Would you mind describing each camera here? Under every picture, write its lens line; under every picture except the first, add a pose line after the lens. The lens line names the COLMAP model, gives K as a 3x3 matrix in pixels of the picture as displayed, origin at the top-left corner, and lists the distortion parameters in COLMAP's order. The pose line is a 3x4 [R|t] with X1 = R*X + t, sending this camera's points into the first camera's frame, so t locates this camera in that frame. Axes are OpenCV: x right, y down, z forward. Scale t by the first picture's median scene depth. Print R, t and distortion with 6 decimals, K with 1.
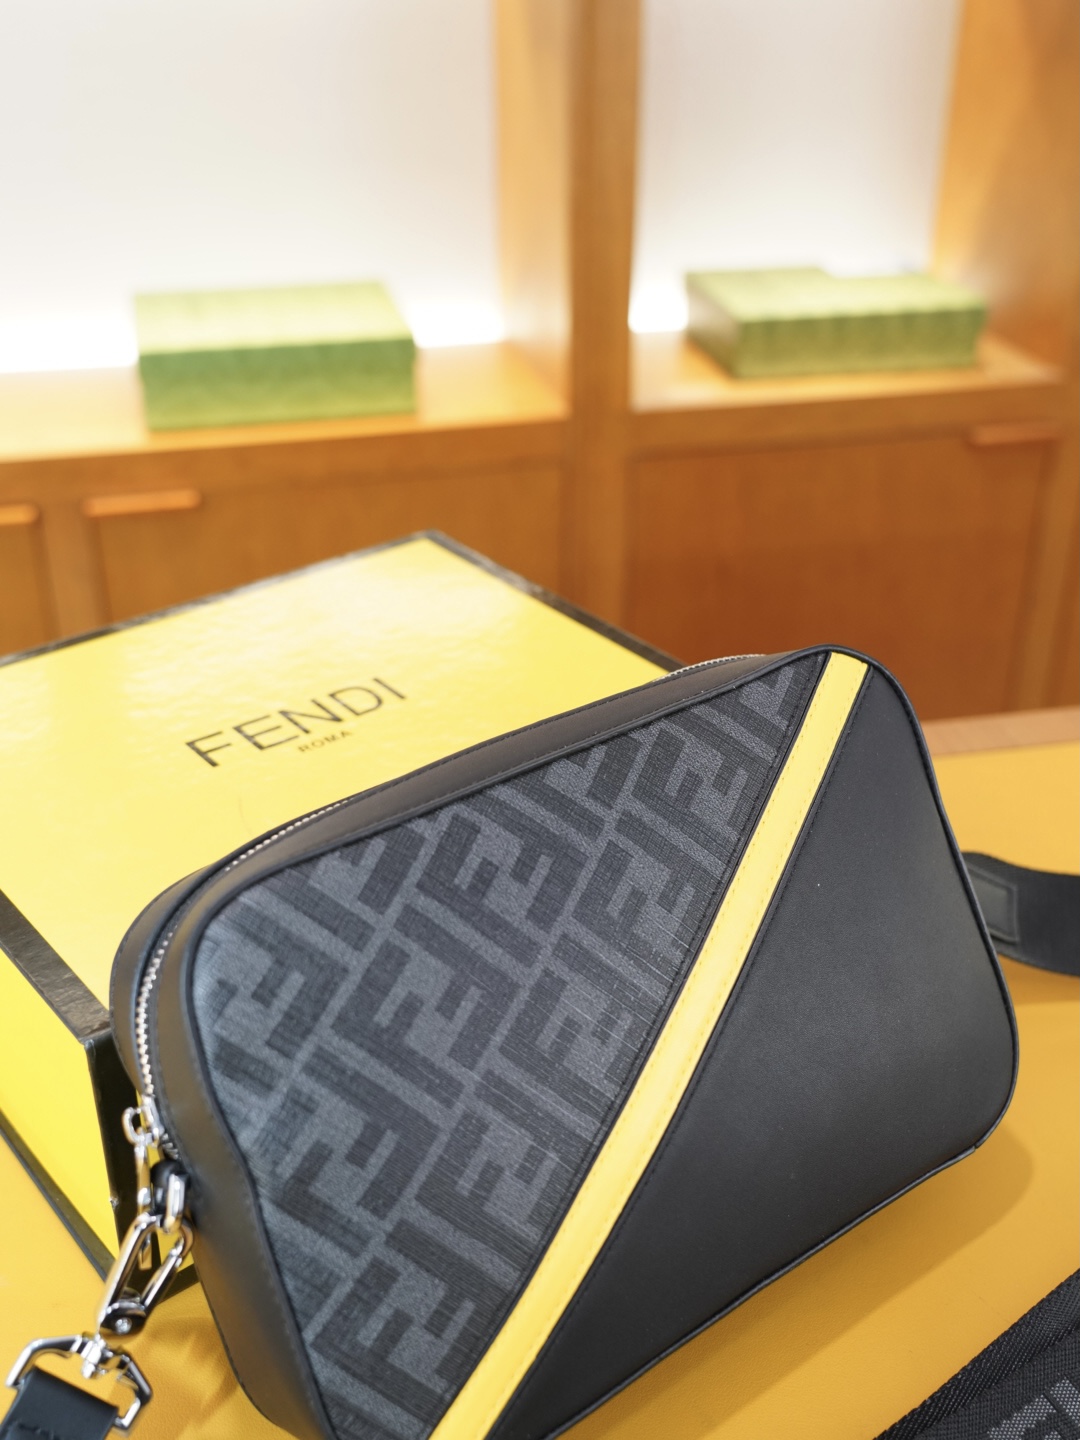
lens RADIAL K [[1580.9, 0, 527.6], [0, 1580.9, 720.3], [0, 0, 1]] dist [0.034414, 0.000000]
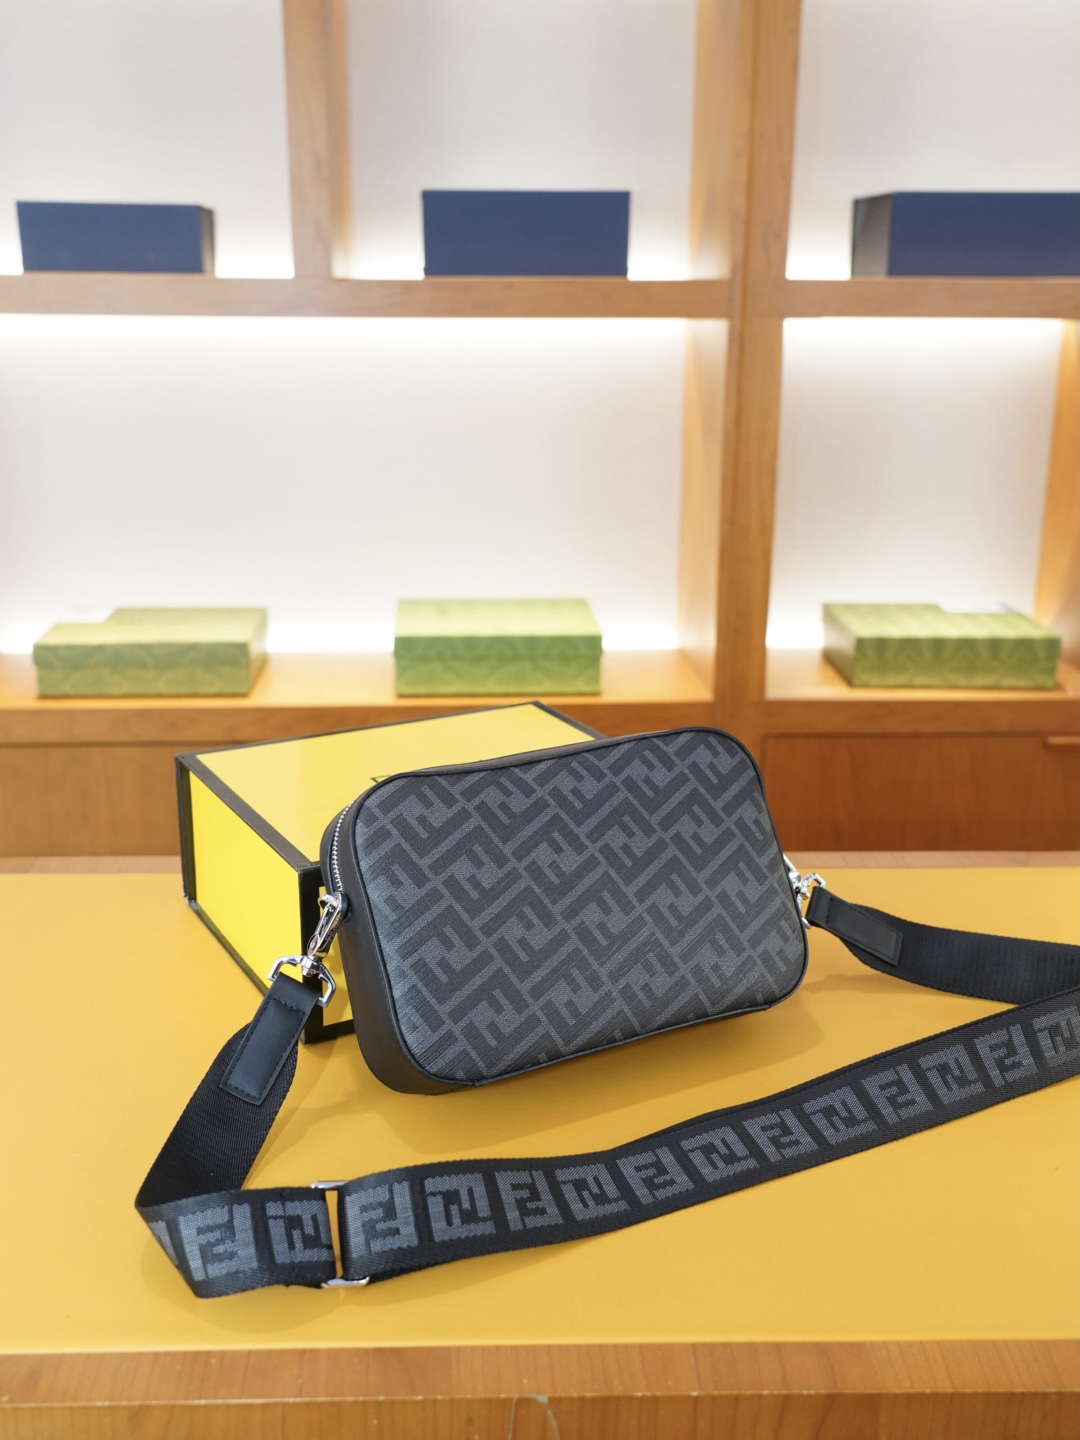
lens RADIAL K [[1553.0, 0, 544.5], [0, 1553.0, 712.5], [0, 0, 1]] dist [0.018793, 0.000000]
pose [[0.986459, 0.052957, -0.155221, 0.095449], [-0.086532, 0.972039, -0.218292, 0.117543], [0.139321, 0.228768, 0.963460, -0.266648]]
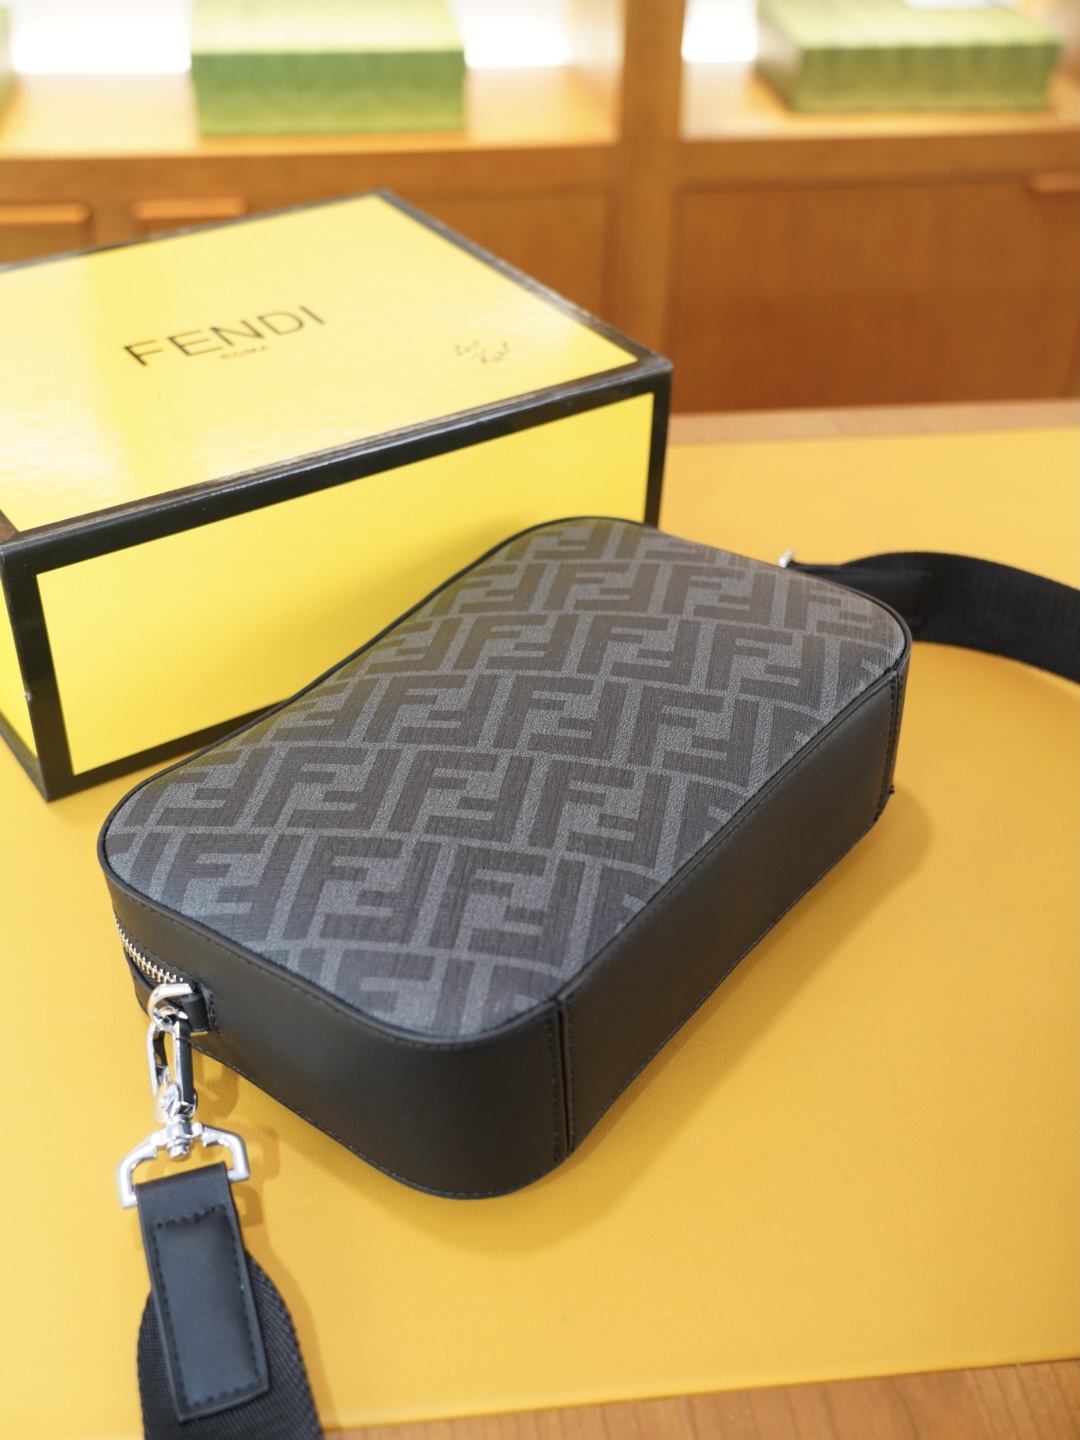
lens RADIAL K [[1602.8, 0, 541.6], [0, 1602.8, 729.8], [0, 0, 1]] dist [0.043926, 0.000000]
pose [[0.996626, 0.063014, -0.052599, 0.060661], [-0.055333, 0.989092, 0.136514, 0.042005], [0.060627, -0.133143, 0.989241, -0.061067]]
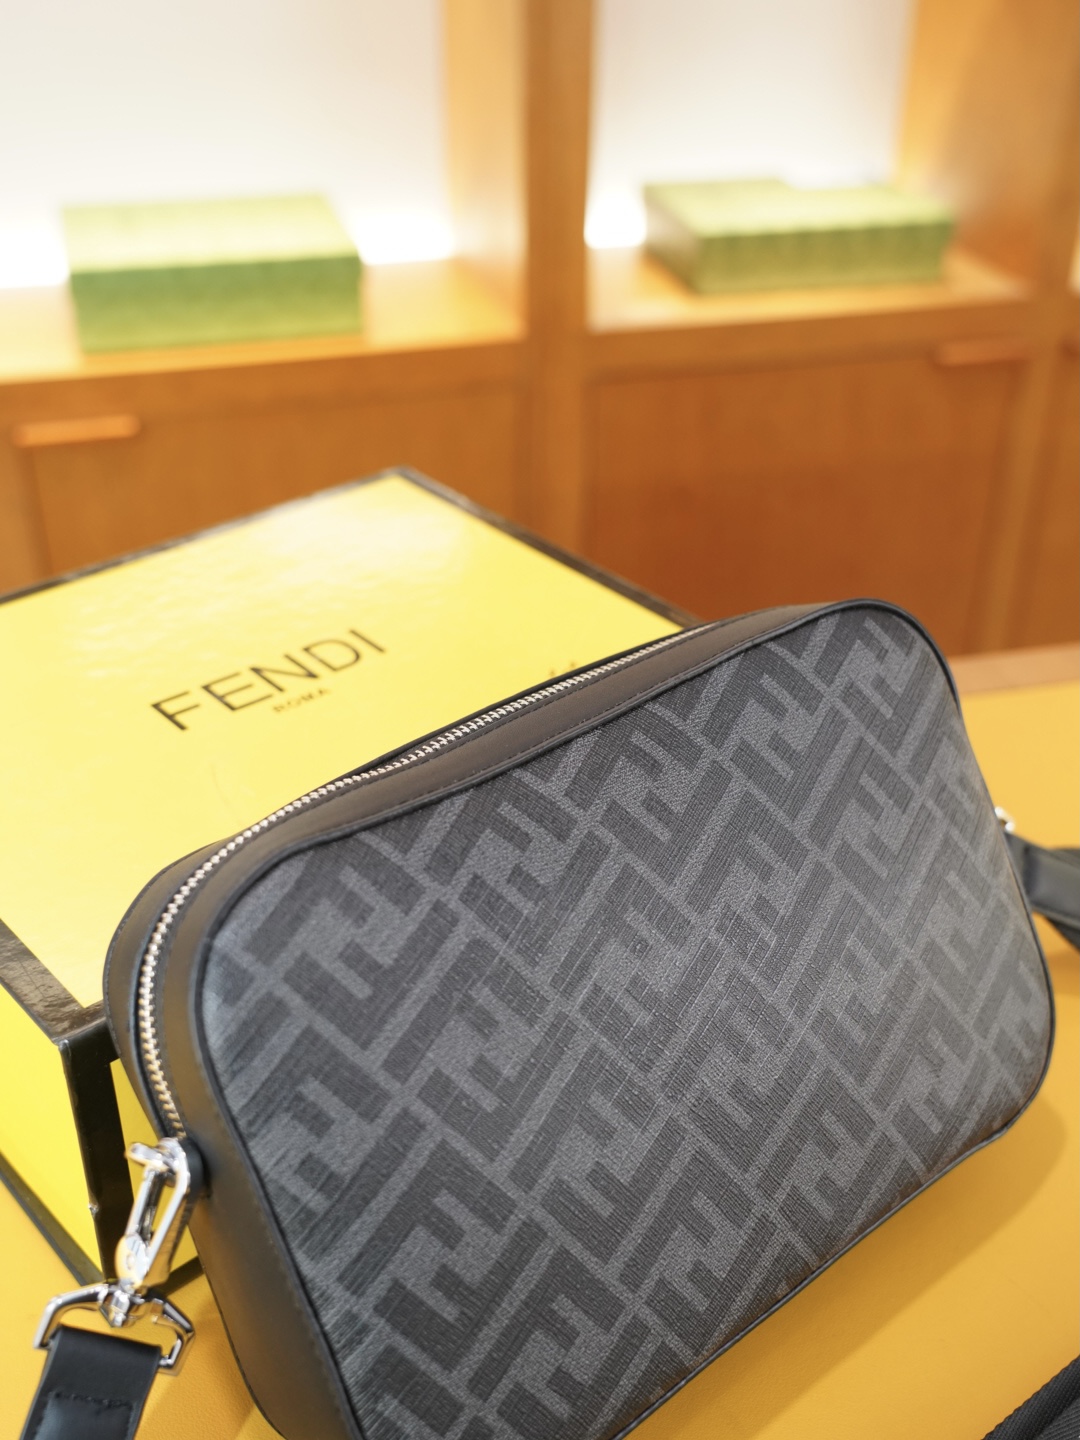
lens RADIAL K [[1602.8, 0, 537.7], [0, 1602.8, 728.0], [0, 0, 1]] dist [0.043926, 0.000000]
pose [[0.999042, -0.014916, 0.041144, -0.010577], [0.012776, 0.998575, 0.051805, -0.006665], [-0.041858, -0.051230, 0.997809, 0.018790]]
